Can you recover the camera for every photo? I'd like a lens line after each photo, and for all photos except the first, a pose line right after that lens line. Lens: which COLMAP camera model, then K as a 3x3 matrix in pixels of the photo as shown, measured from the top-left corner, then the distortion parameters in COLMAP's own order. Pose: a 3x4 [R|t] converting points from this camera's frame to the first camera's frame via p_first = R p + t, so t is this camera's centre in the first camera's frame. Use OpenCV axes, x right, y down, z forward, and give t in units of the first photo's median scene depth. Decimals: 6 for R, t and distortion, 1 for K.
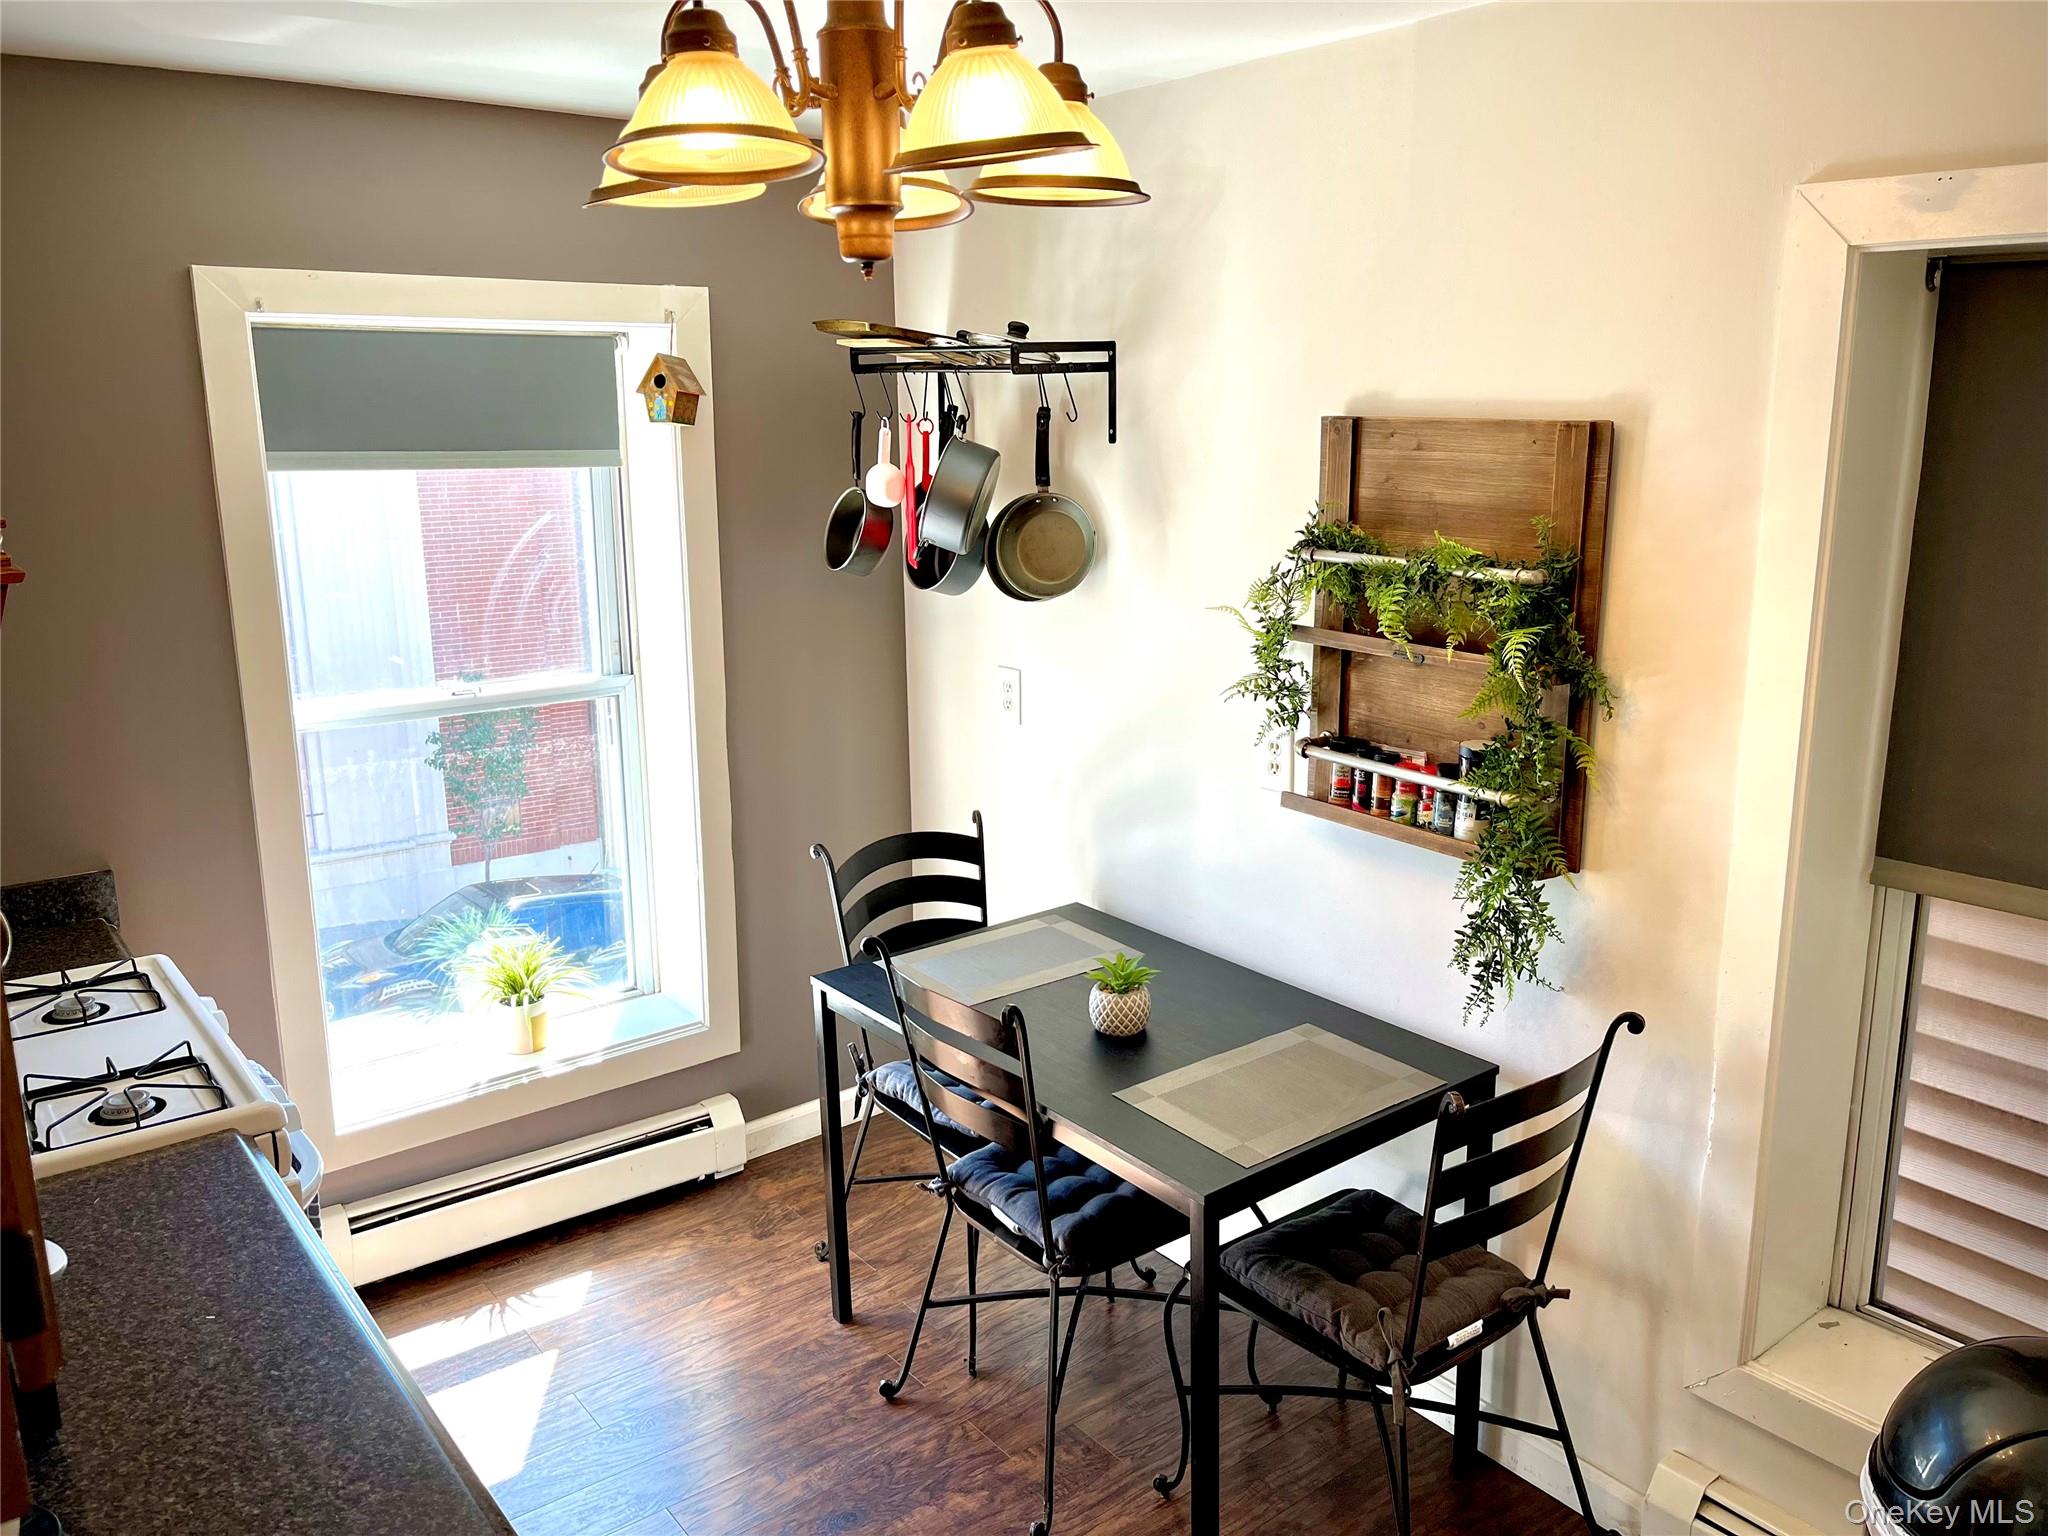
lens RADIAL K [[1554.1, 0, 1032.0], [0, 1554.1, 764.3], [0, 0, 1]] dist [-0.013310, -0.014930]
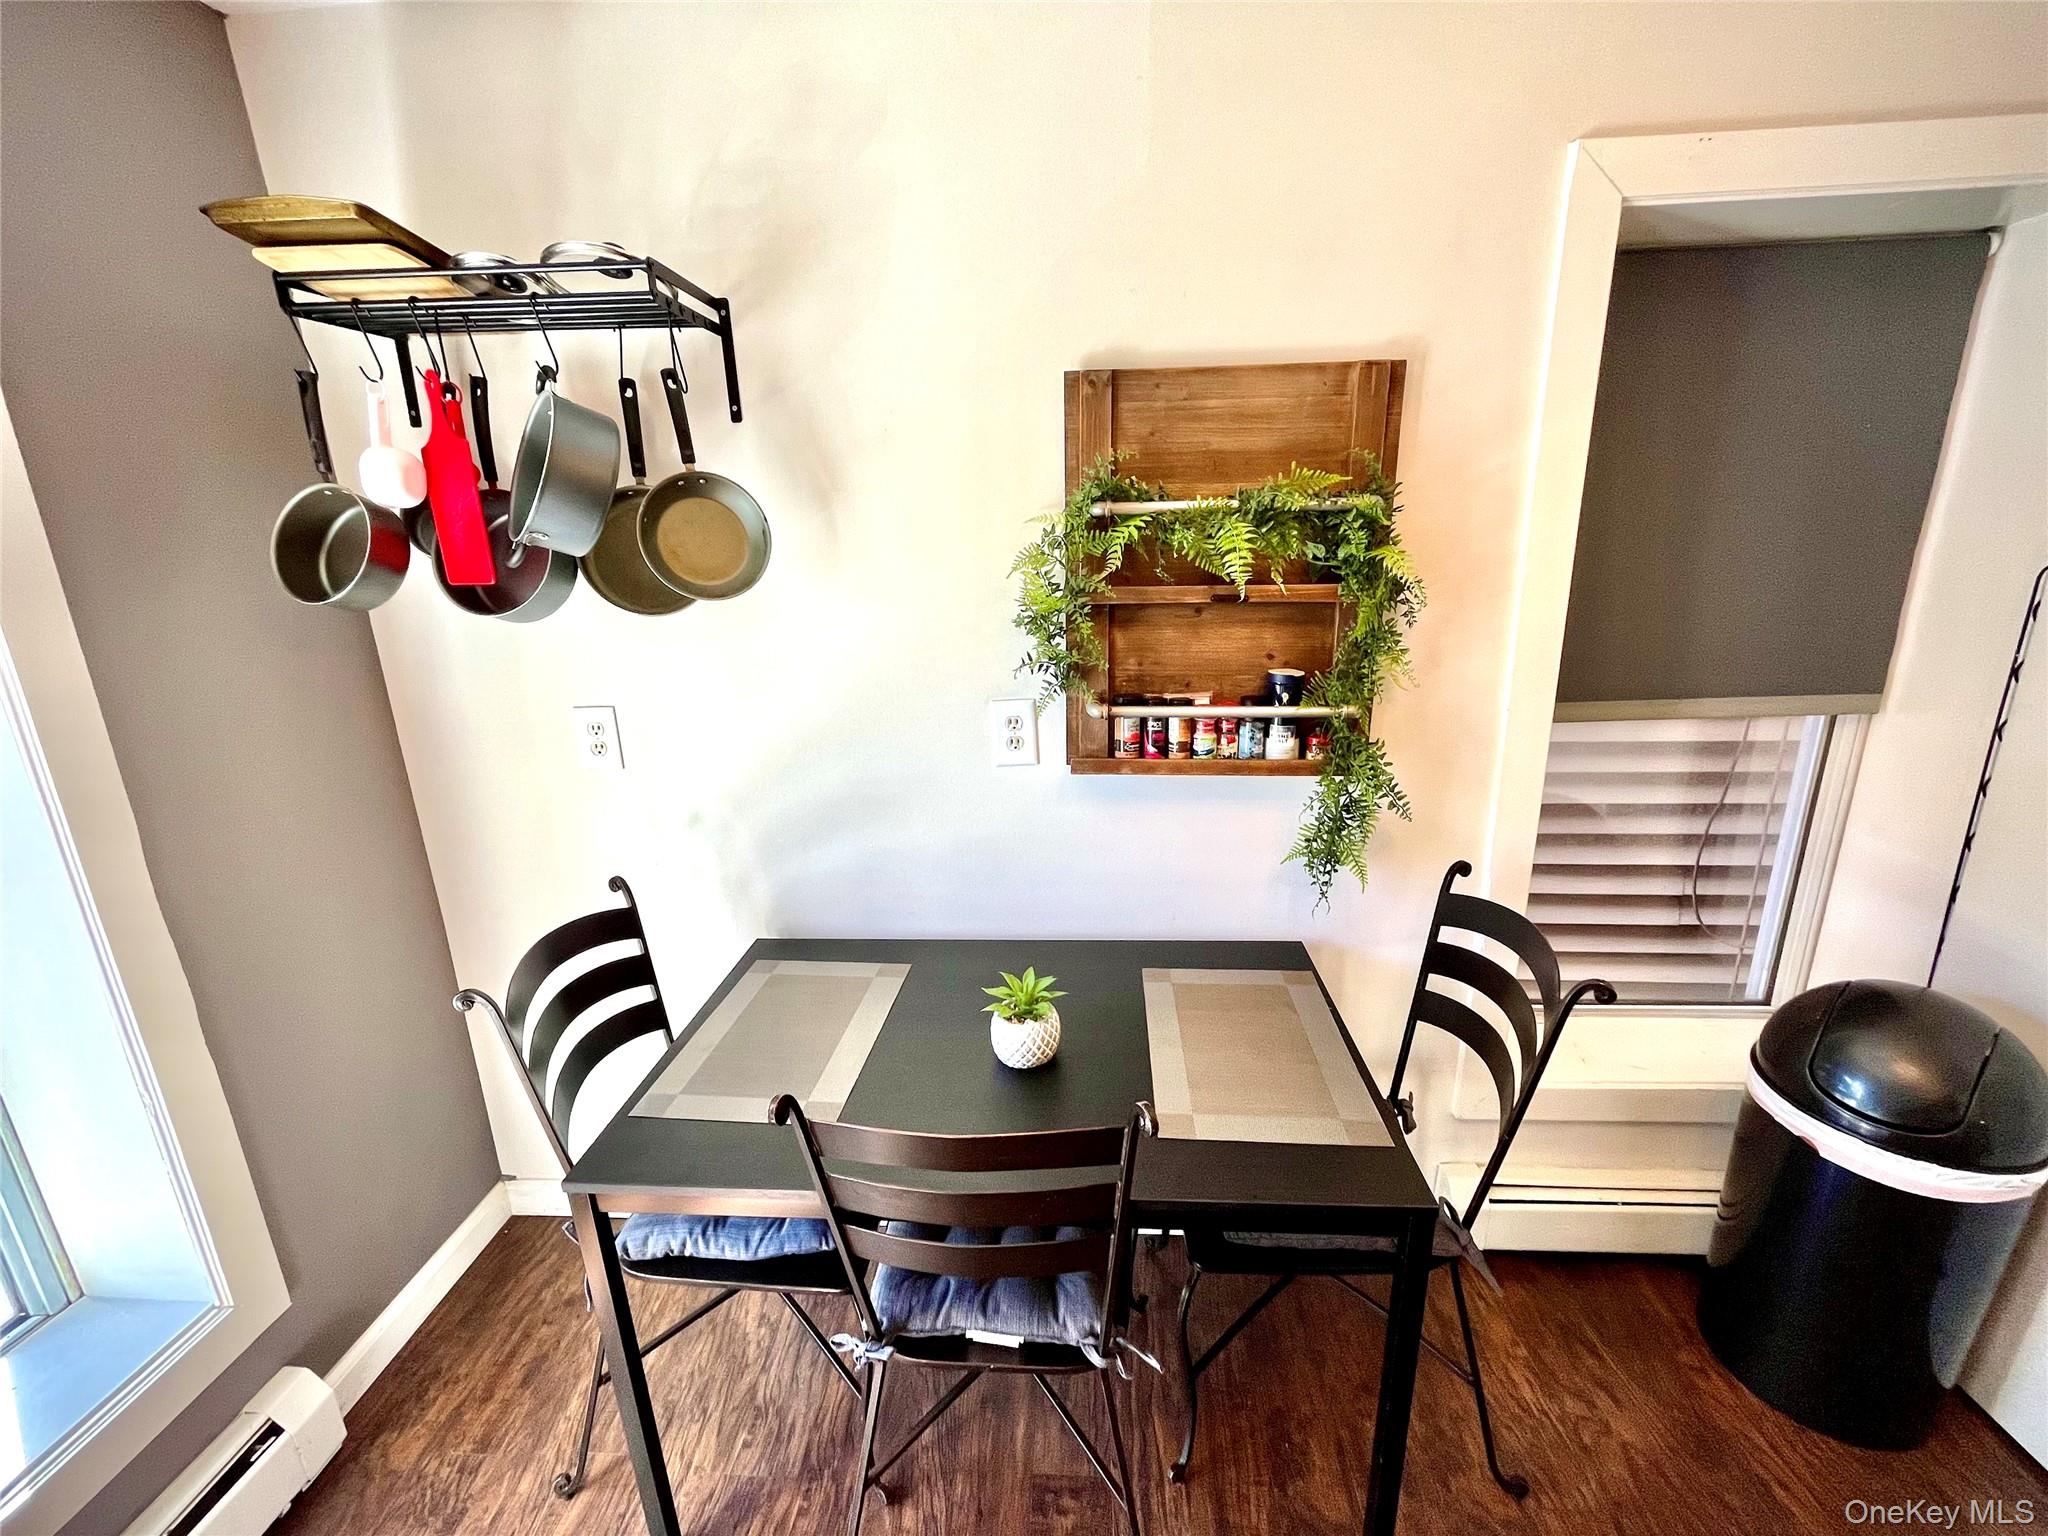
lens RADIAL K [[835.9, 0, 1023.4], [0, 835.9, 772.2], [0, 0, 1]] dist [-0.011334, 0.000837]
pose [[0.664212, -0.213790, 0.716322, -0.255791], [0.194441, 0.974660, 0.110596, -0.041247], [-0.721814, 0.065823, 0.688950, 0.668507]]
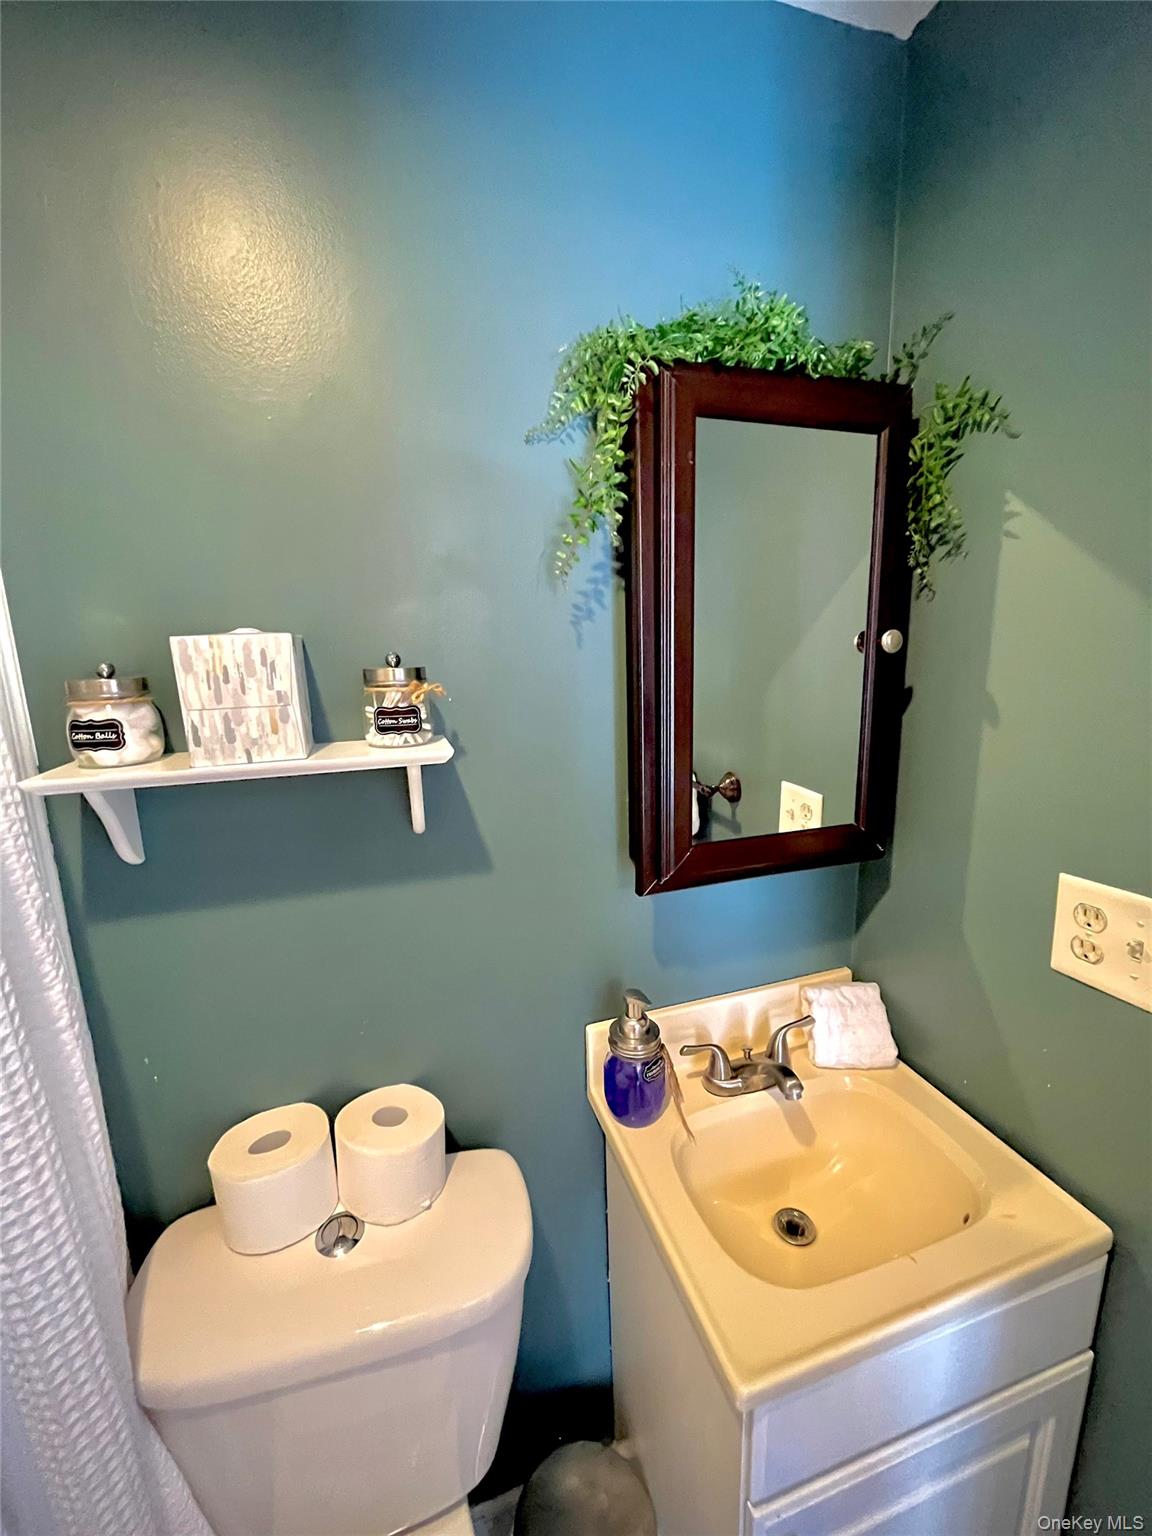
lens RADIAL K [[627.0, 0, 577.6], [0, 627.0, 769.3], [0, 0, 1]] dist [-0.011334, 0.000837]
pose [[0.935520, 0.043145, -0.350630, -0.132982], [-0.052744, 0.998448, -0.017866, -0.111837], [0.349315, 0.035207, 0.936344, 0.989203]]
